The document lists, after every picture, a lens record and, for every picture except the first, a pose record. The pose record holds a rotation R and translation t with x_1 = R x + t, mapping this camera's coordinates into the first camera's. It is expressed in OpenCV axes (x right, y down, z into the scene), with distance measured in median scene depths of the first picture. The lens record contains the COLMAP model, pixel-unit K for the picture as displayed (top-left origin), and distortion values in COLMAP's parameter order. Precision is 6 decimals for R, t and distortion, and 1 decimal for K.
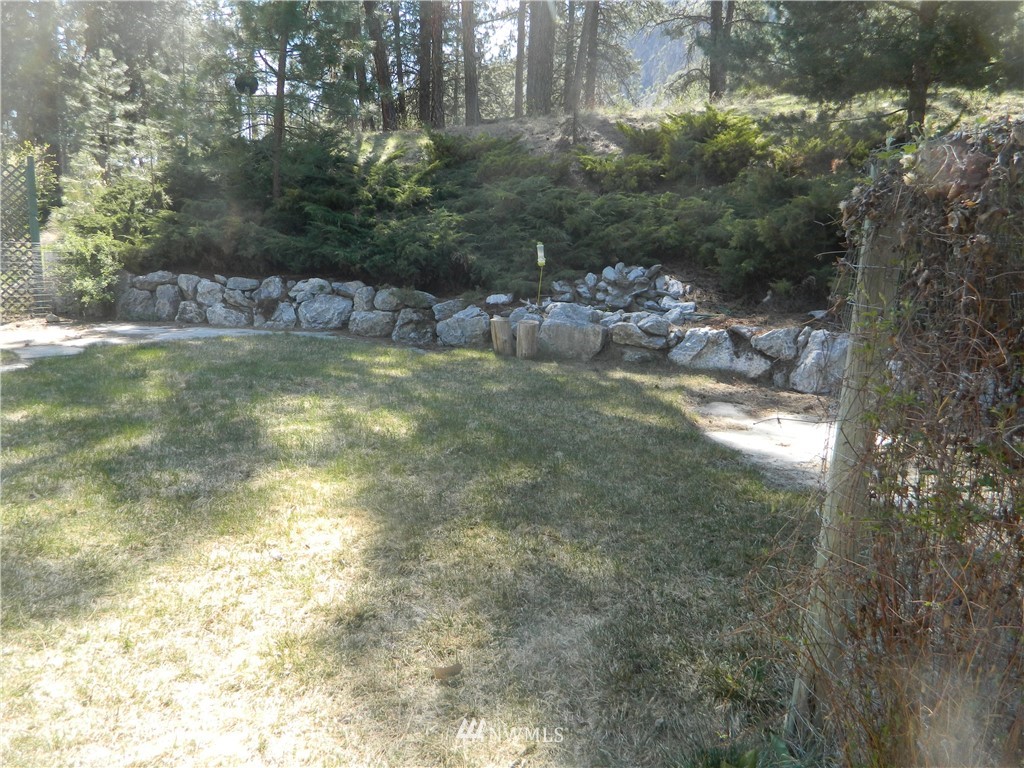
lens RADIAL K [[750.1, 0, 511.9], [0, 750.1, 384.4], [0, 0, 1]] dist [-0.003491, -0.003188]
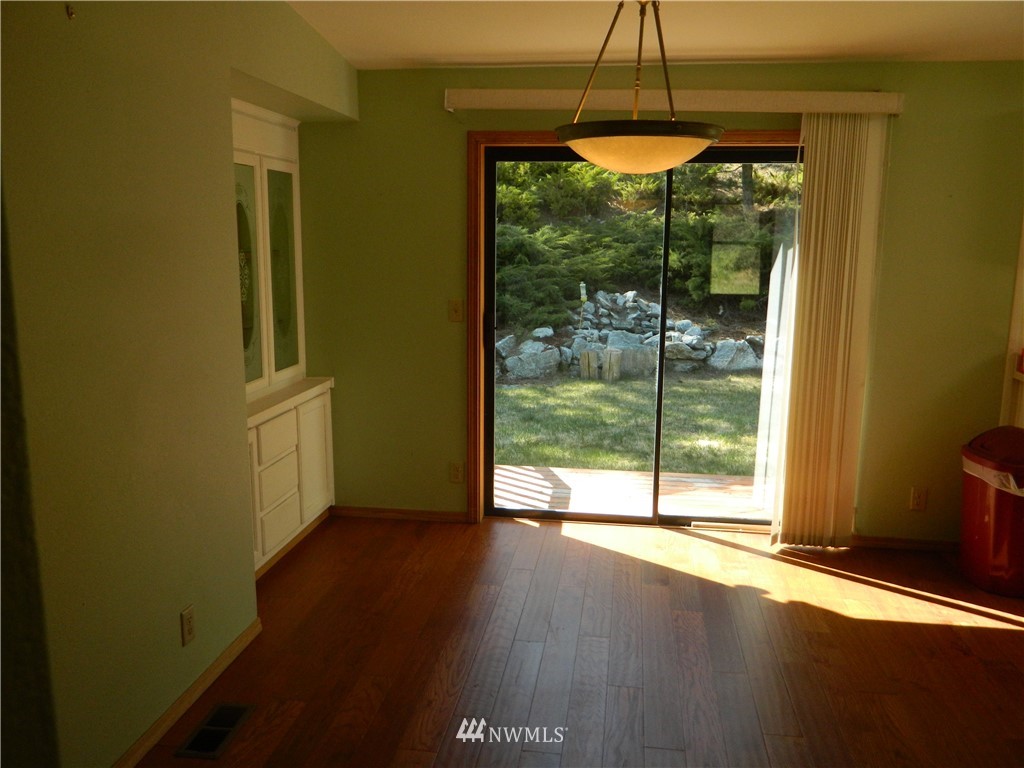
lens RADIAL K [[844.3, 0, 511.8], [0, 844.3, 385.0], [0, 0, 1]] dist [0.003725, -0.002784]
pose [[0.793946, -0.145571, 0.590304, -0.956067], [0.134931, 0.988889, 0.062384, -0.139669], [-0.592827, 0.030121, 0.804767, -0.007525]]
